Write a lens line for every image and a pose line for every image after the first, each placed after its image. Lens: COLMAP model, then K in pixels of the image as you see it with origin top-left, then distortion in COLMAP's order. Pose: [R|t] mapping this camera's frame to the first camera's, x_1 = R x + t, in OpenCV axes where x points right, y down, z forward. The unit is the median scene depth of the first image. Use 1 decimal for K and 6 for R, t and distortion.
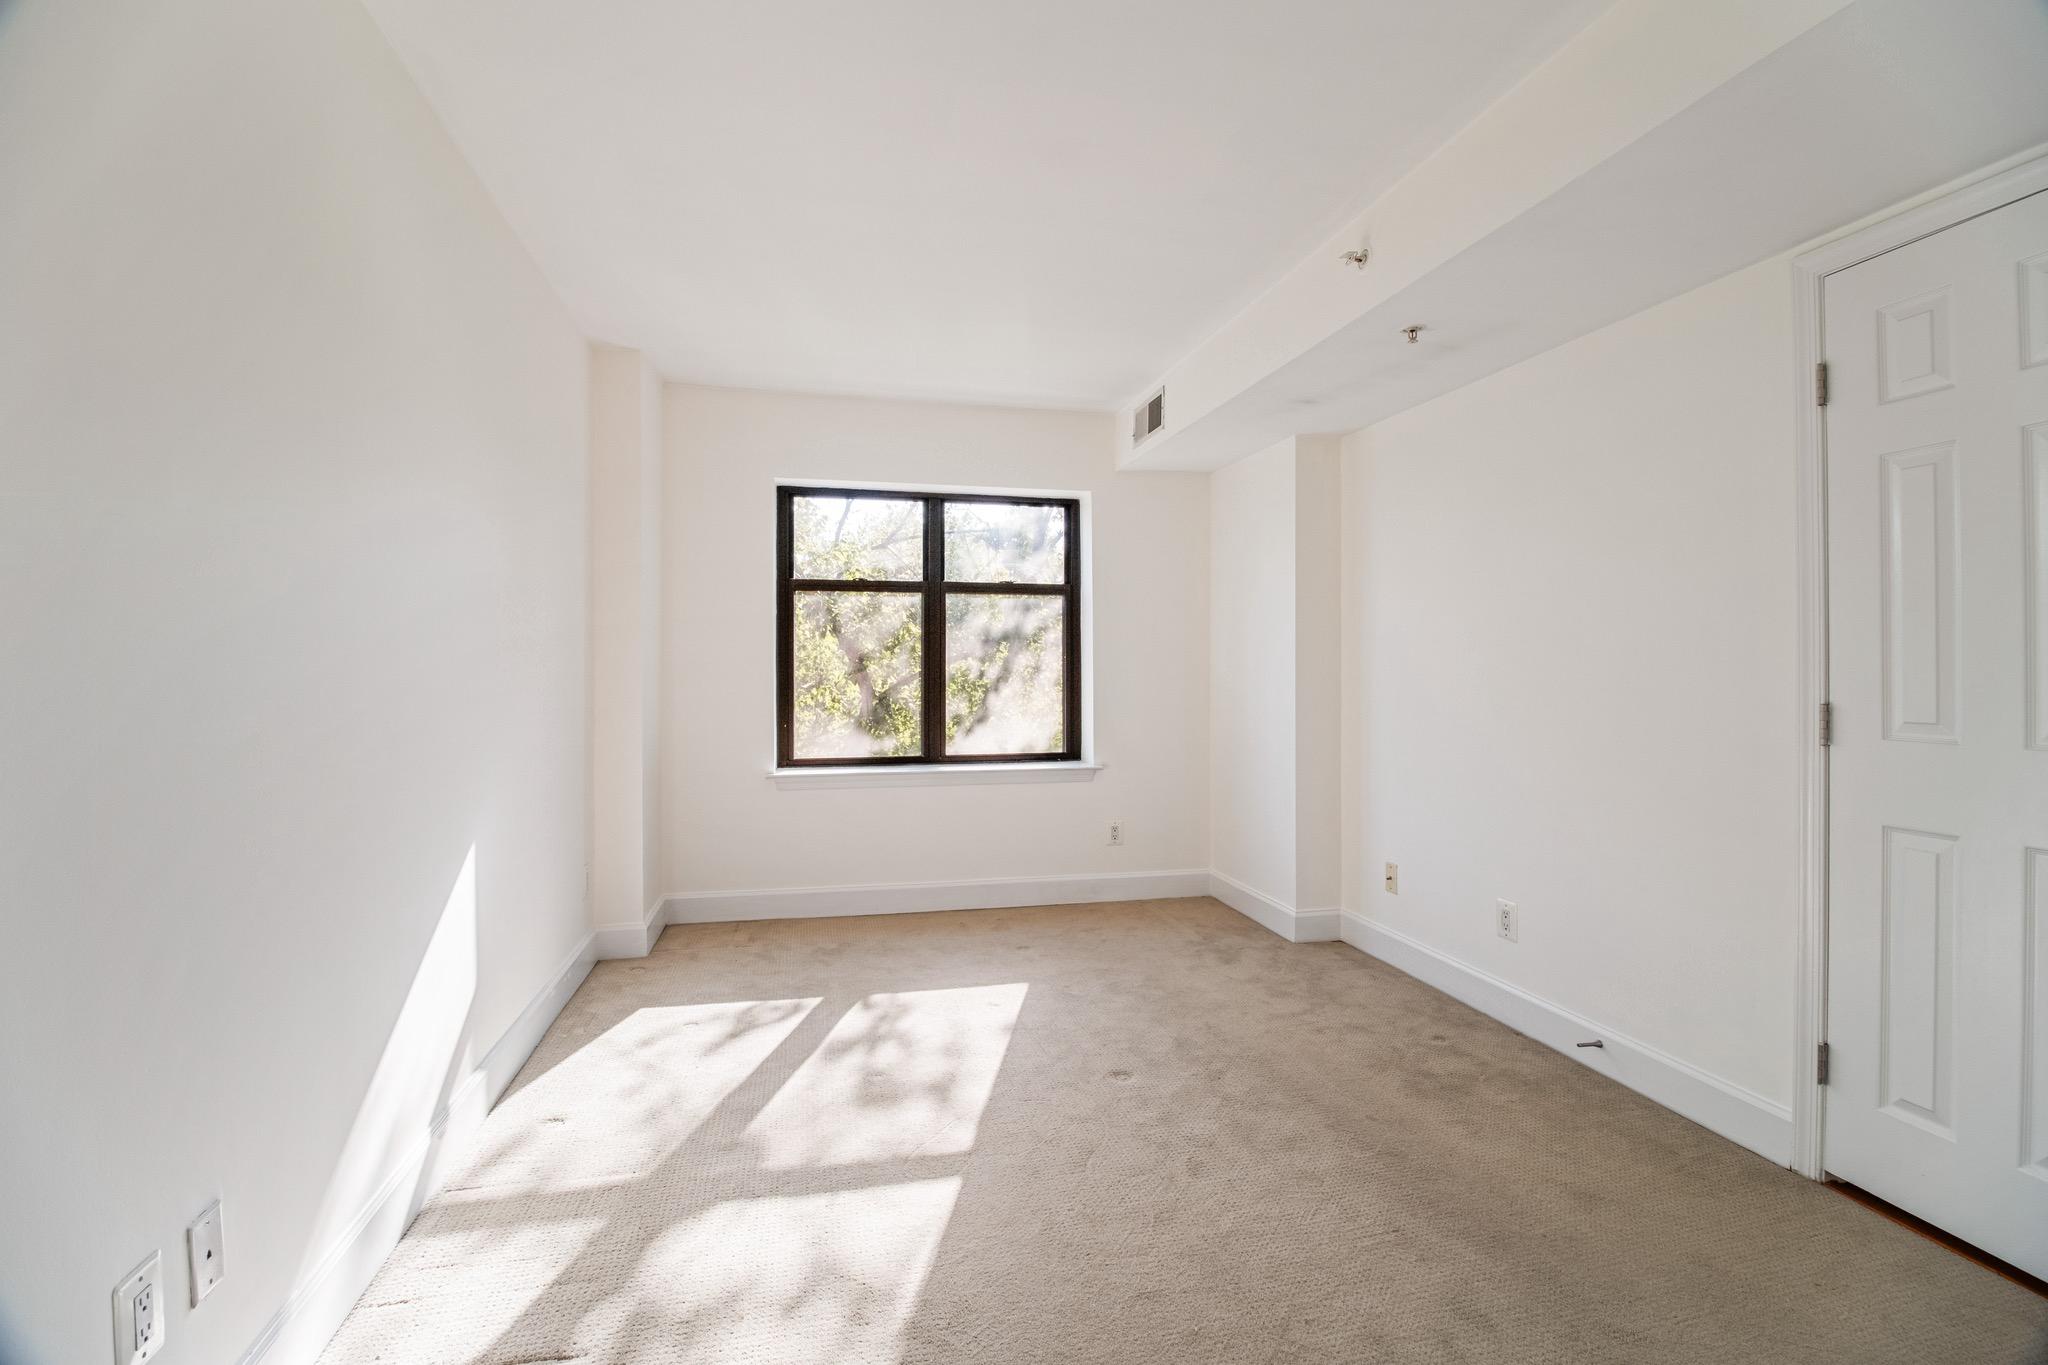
lens RADIAL K [[887.3, 0, 1024.0], [0, 887.3, 682.5], [0, 0, 1]] dist [-0.000668, -0.015863]
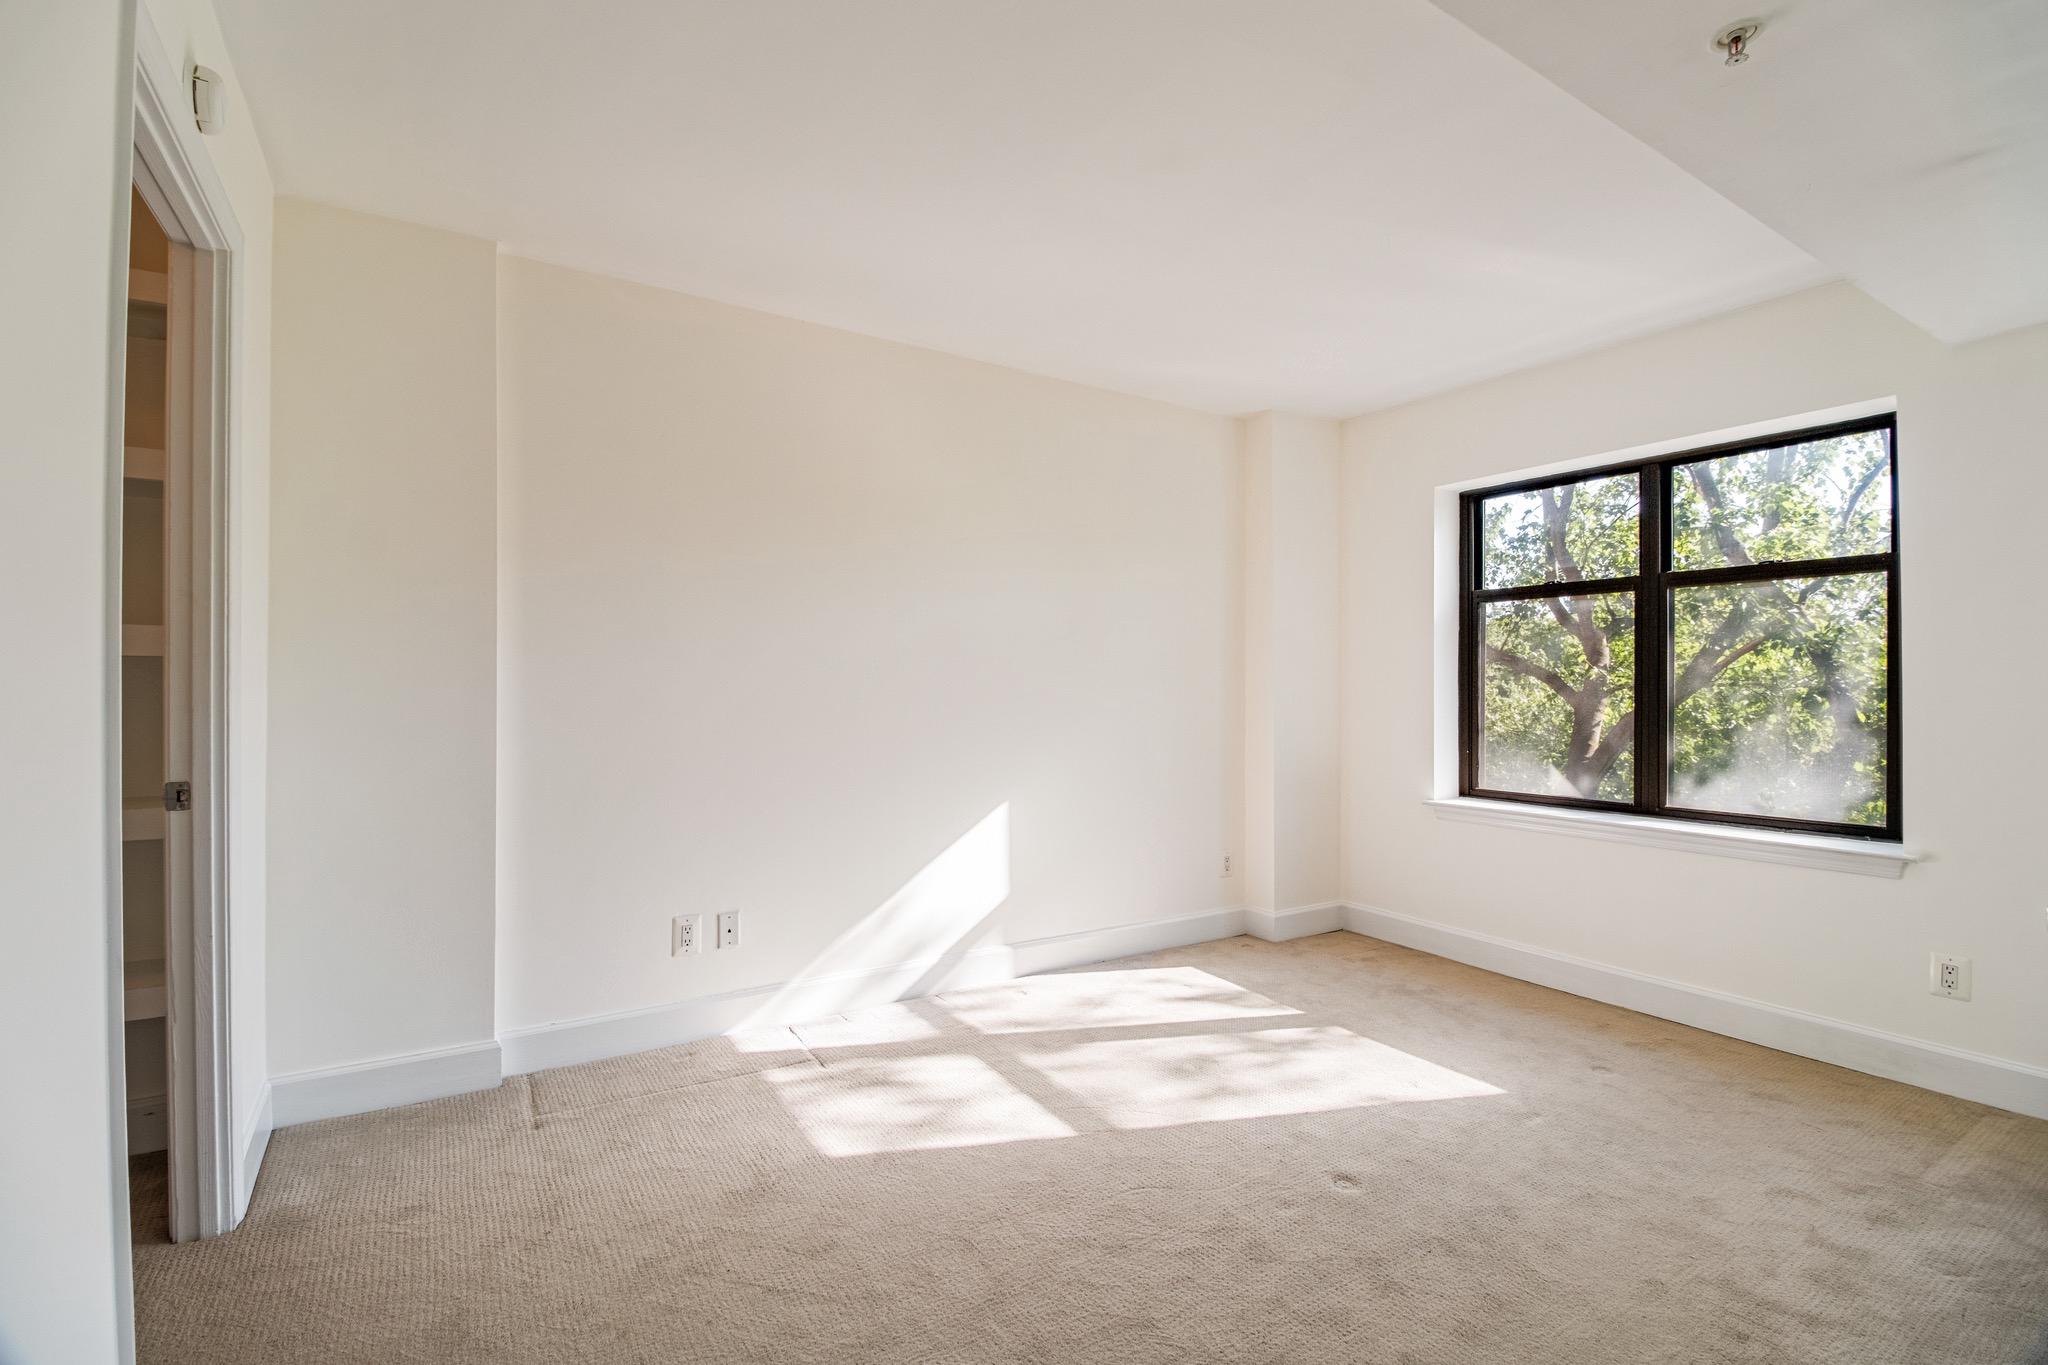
lens RADIAL K [[927.7, 0, 1027.7], [0, 927.7, 707.0], [0, 0, 1]] dist [-0.022119, -0.000426]
pose [[0.323963, 0.018683, -0.945885, 0.558166], [-0.017309, 0.999755, 0.013819, -0.003325], [0.945912, 0.011895, 0.324206, 0.297005]]
